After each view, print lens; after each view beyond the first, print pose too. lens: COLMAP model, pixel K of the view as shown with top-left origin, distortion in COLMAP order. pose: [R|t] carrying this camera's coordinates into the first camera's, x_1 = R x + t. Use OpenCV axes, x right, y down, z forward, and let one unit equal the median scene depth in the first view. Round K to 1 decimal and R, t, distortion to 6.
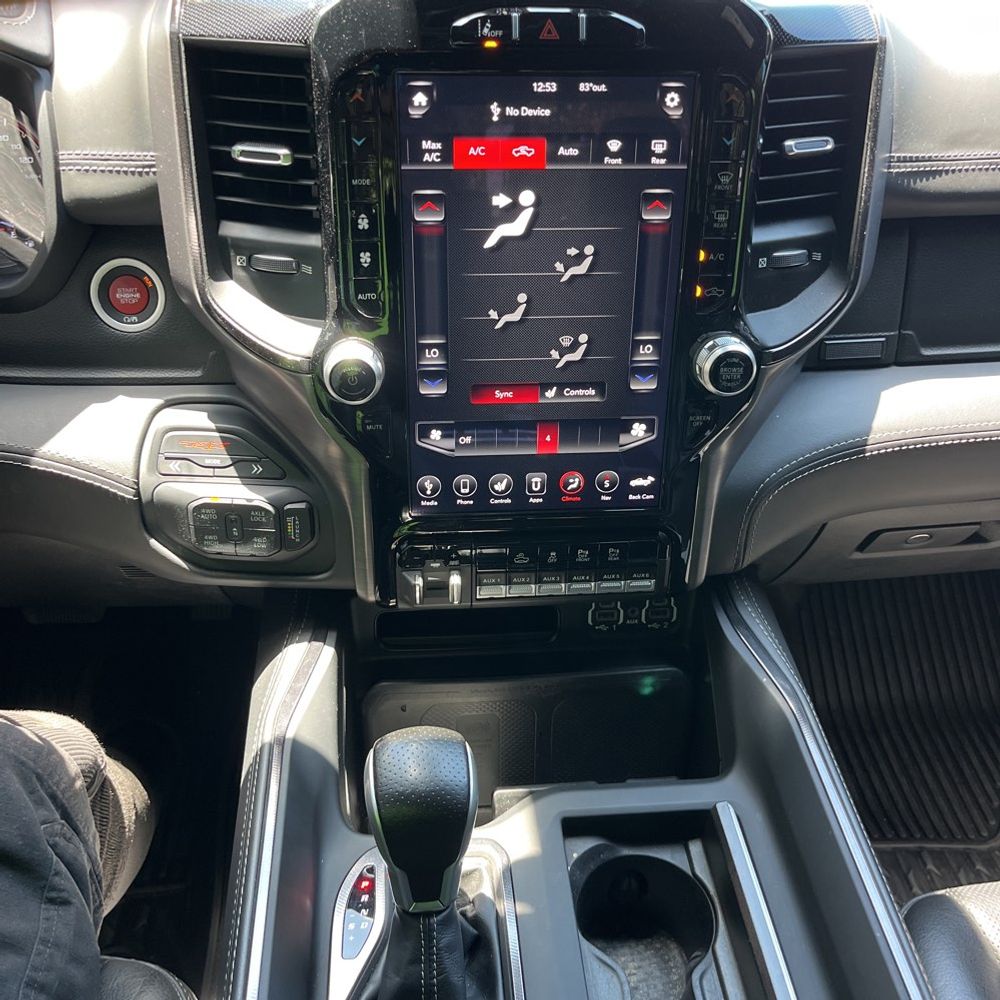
lens RADIAL K [[1024.8, 0, 500.0], [0, 1024.8, 500.0], [0, 0, 1]] dist [0.044831, -0.023660]
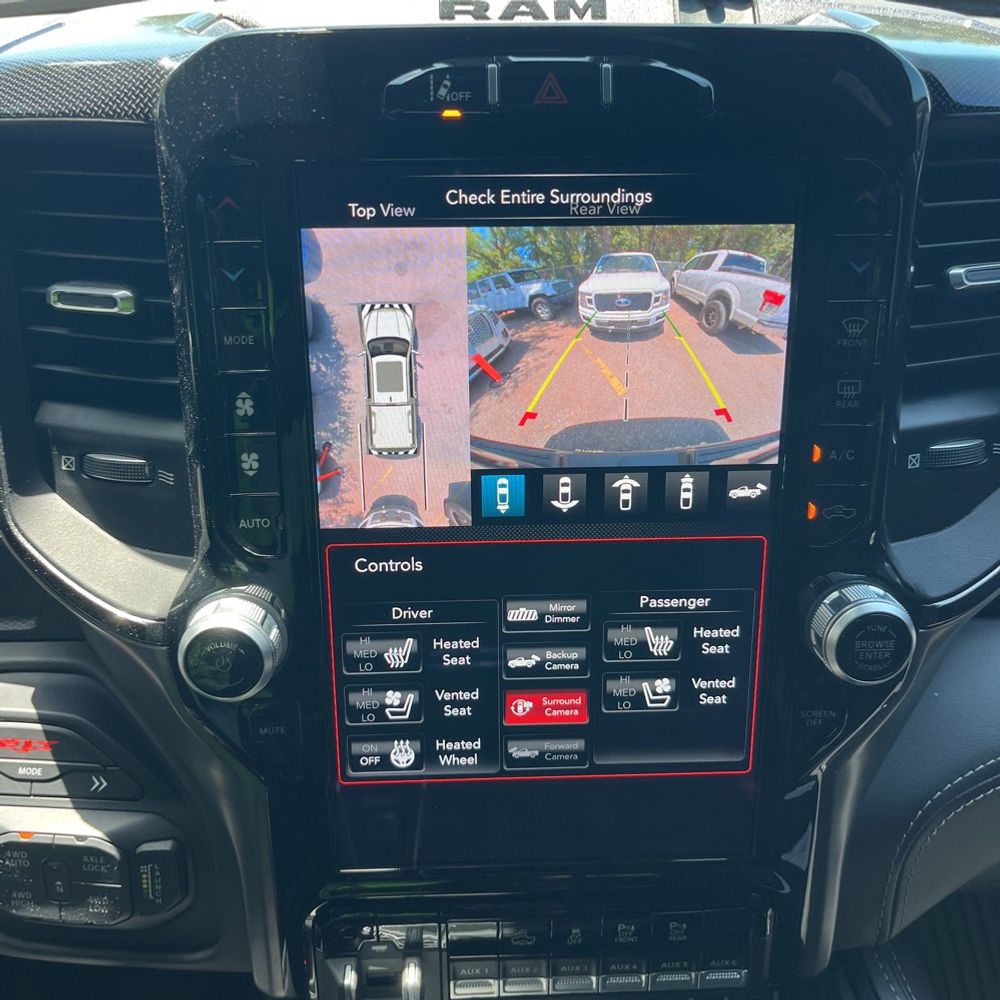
lens RADIAL K [[1024.8, 0, 500.0], [0, 1024.8, 500.0], [0, 0, 1]] dist [0.044831, -0.023660]
pose [[0.998197, 0.000064, -0.060017, 0.047445], [-0.008505, 0.990060, -0.140386, -0.122094], [0.059411, 0.140644, 0.988276, 0.392436]]
